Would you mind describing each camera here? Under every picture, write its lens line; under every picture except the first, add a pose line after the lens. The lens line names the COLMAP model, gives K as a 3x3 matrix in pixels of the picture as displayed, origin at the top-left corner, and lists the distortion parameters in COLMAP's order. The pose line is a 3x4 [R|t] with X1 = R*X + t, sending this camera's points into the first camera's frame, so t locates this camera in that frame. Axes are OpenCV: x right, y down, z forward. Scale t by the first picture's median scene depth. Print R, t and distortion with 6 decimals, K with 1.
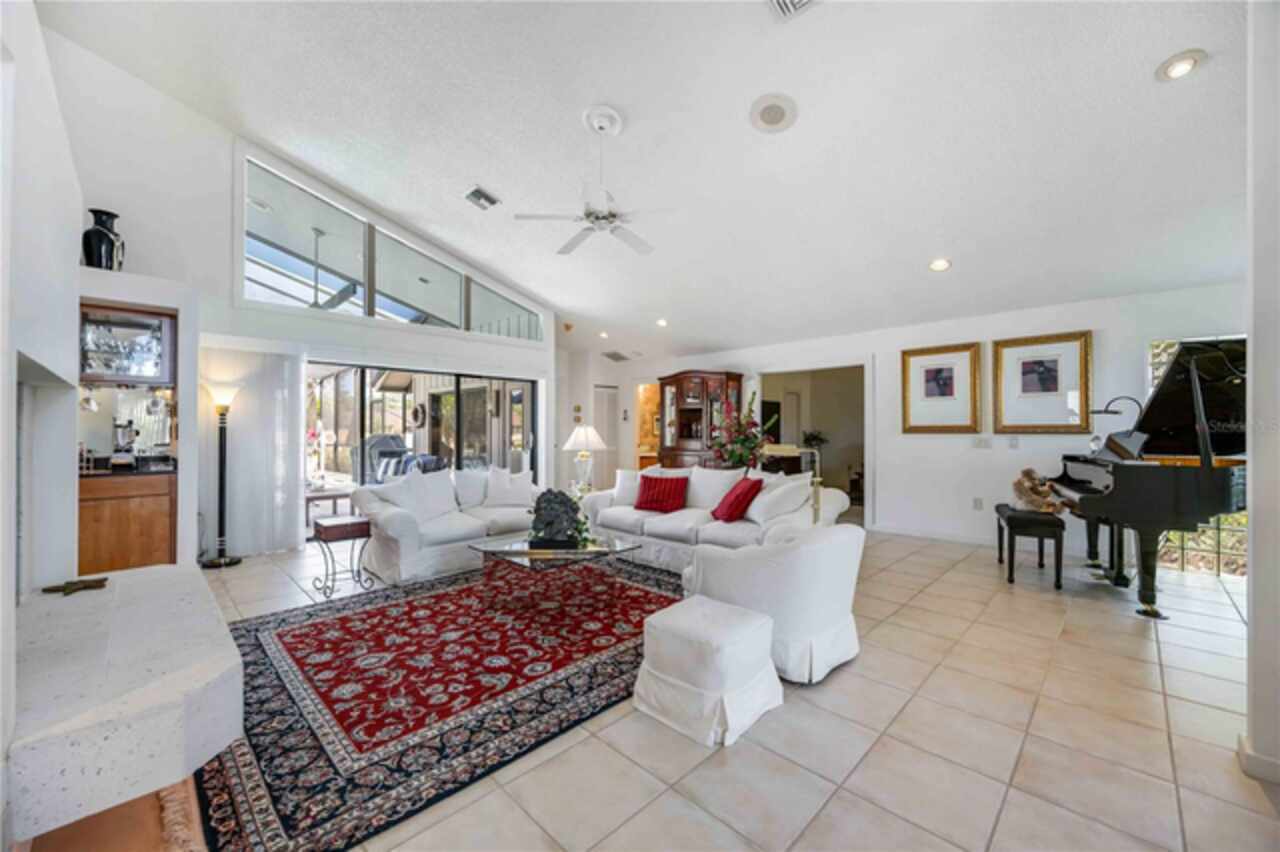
lens RADIAL K [[507.0, 0, 637.3], [0, 507.0, 427.8], [0, 0, 1]] dist [-0.003843, -0.000201]
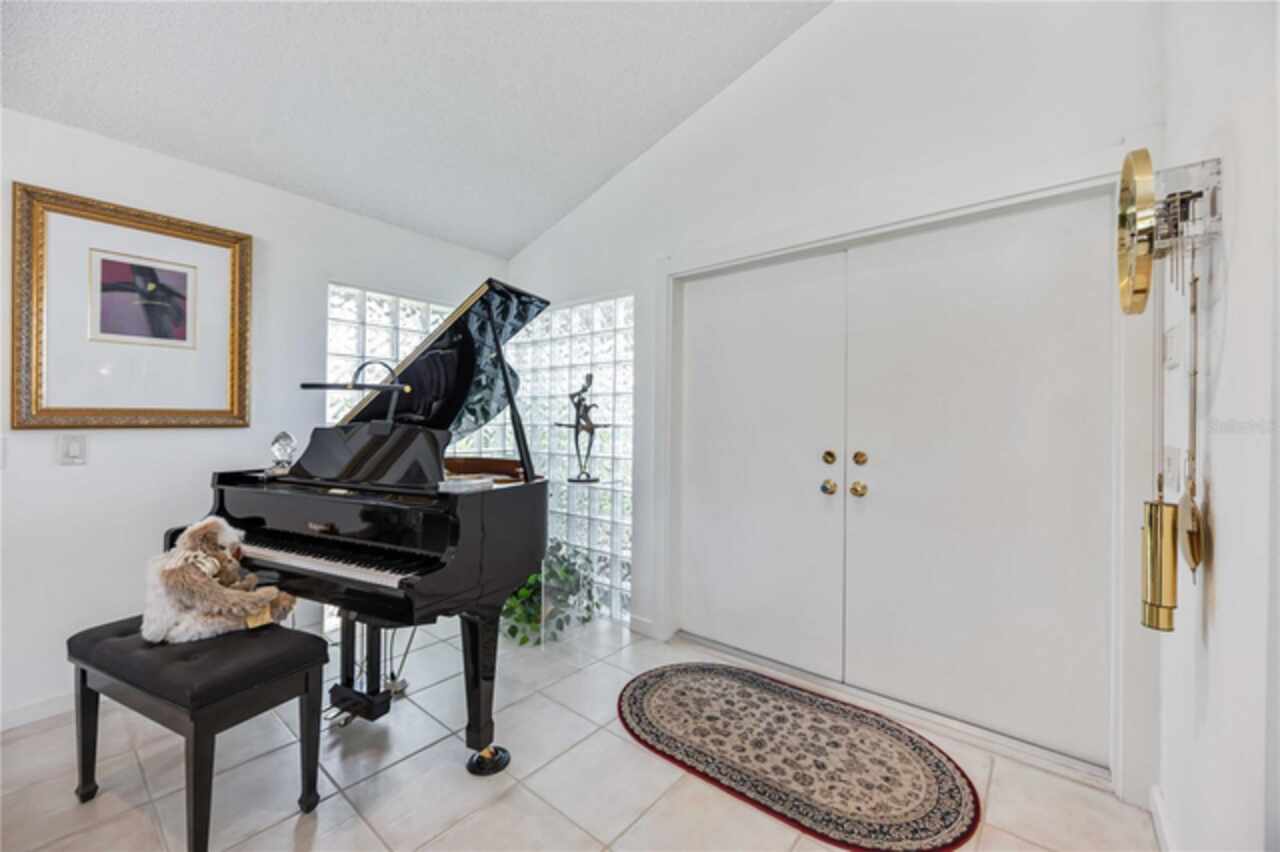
lens RADIAL K [[507.0, 0, 637.3], [0, 507.0, 419.3], [0, 0, 1]] dist [-0.003843, -0.000201]
pose [[-0.082481, 0.002043, 0.996591, 0.316311], [-0.013276, 0.999907, -0.003148, -0.000853], [-0.996504, -0.013490, -0.082447, 0.612313]]
